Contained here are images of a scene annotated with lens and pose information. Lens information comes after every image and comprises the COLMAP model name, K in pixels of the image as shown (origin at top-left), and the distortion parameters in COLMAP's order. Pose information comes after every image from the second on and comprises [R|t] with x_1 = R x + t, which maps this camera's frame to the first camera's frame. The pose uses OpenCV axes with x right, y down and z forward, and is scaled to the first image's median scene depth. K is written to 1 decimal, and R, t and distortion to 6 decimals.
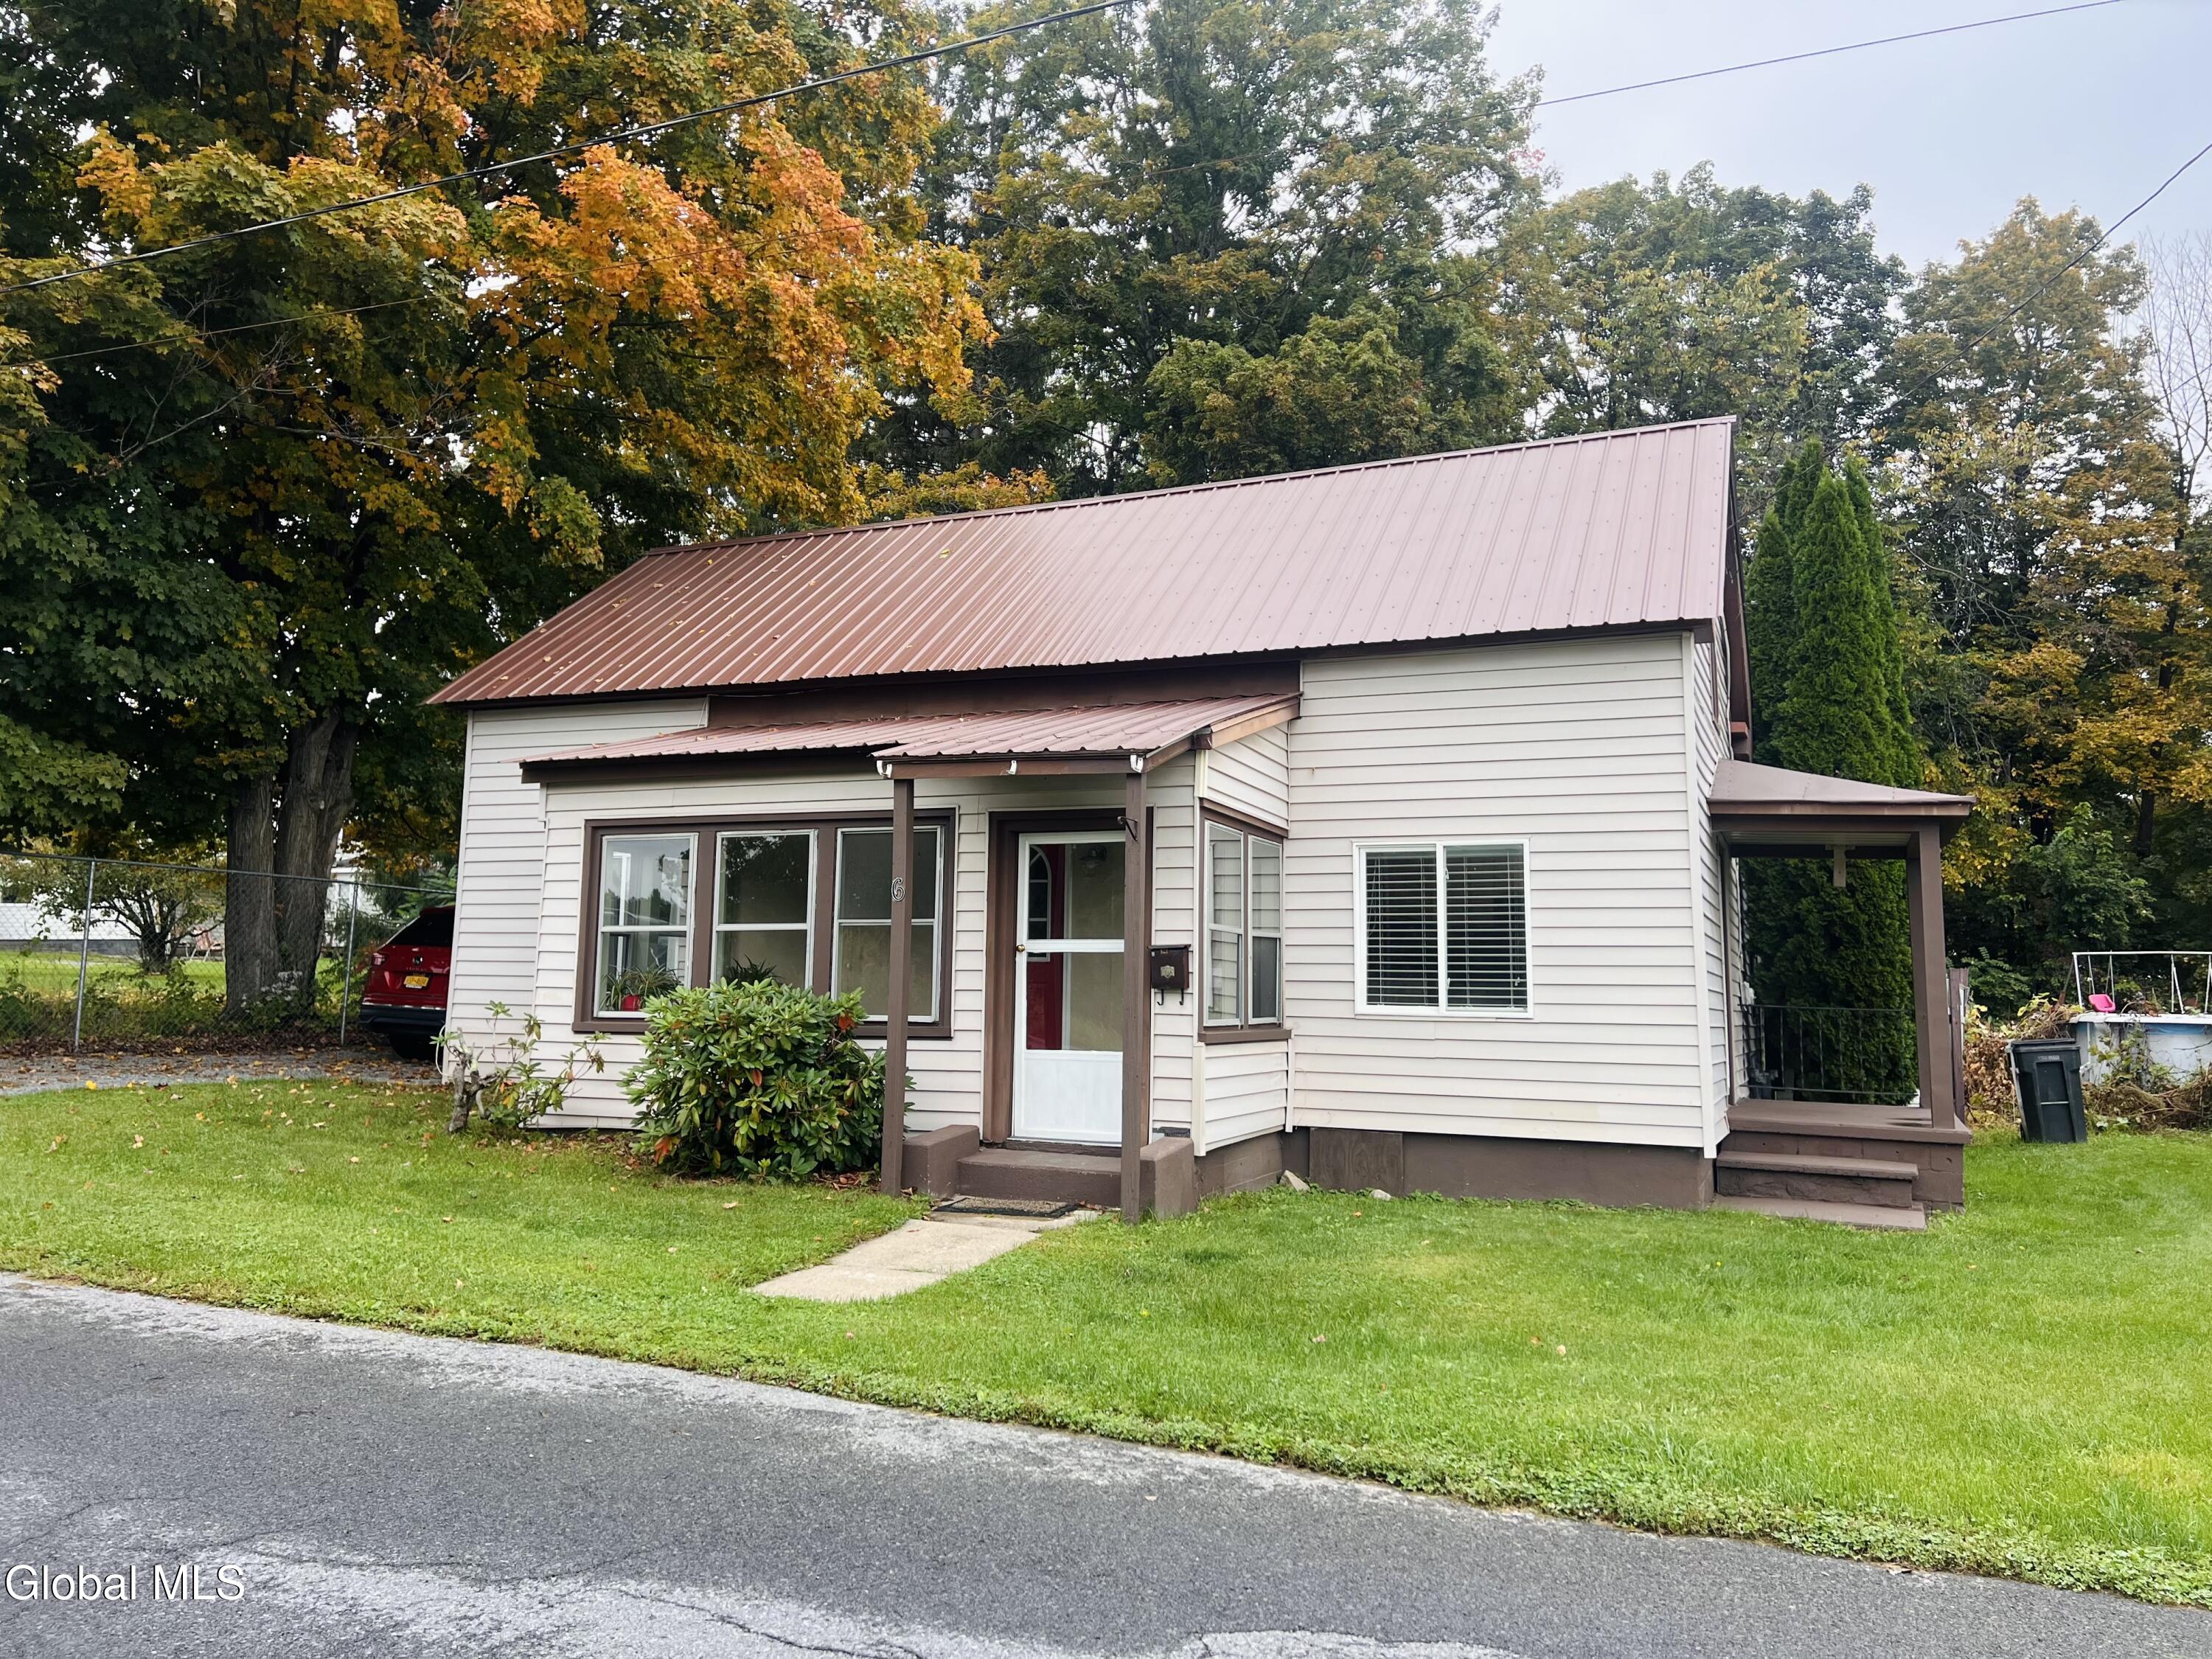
lens RADIAL K [[1661.6, 0, 1116.7], [0, 1661.6, 820.1], [0, 0, 1]] dist [0.059801, -0.075861]
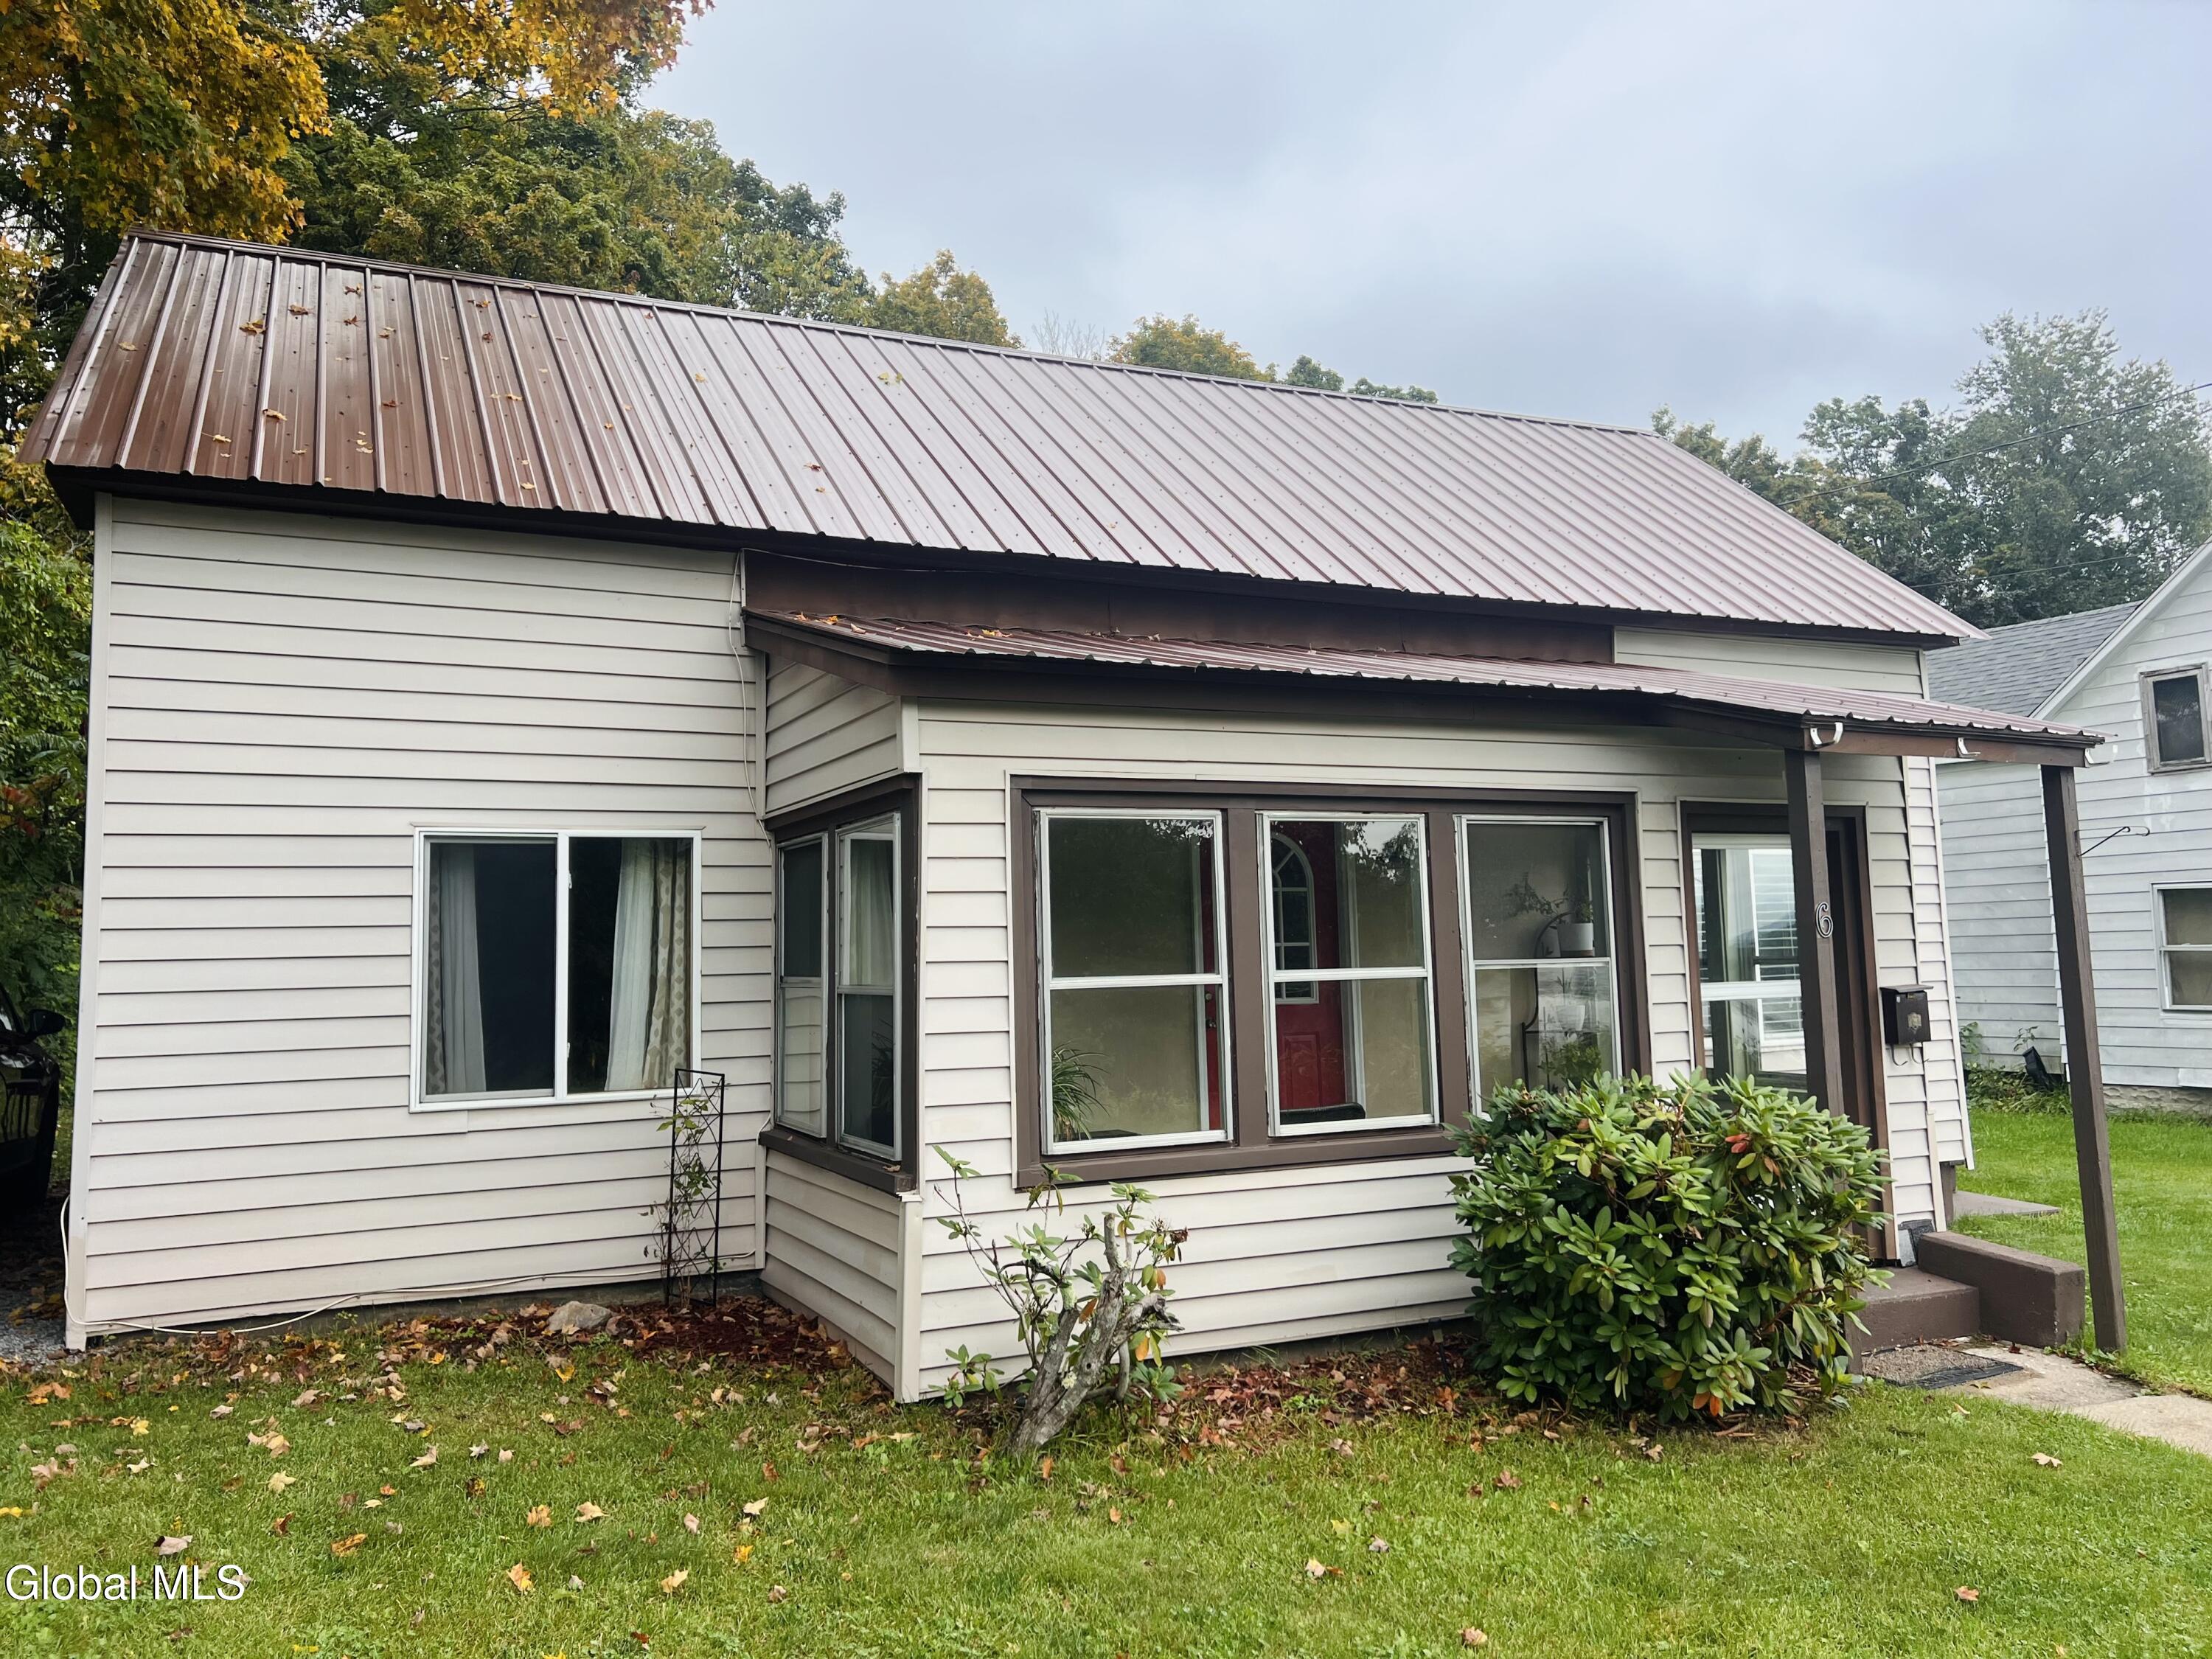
lens RADIAL K [[1661.6, 0, 1116.7], [0, 1661.6, 820.1], [0, 0, 1]] dist [0.059801, -0.075861]
pose [[0.687358, 0.032997, 0.725569, -0.670905], [-0.042824, 0.999071, -0.004867, 0.014954], [-0.725056, -0.027726, 0.688132, 0.623735]]
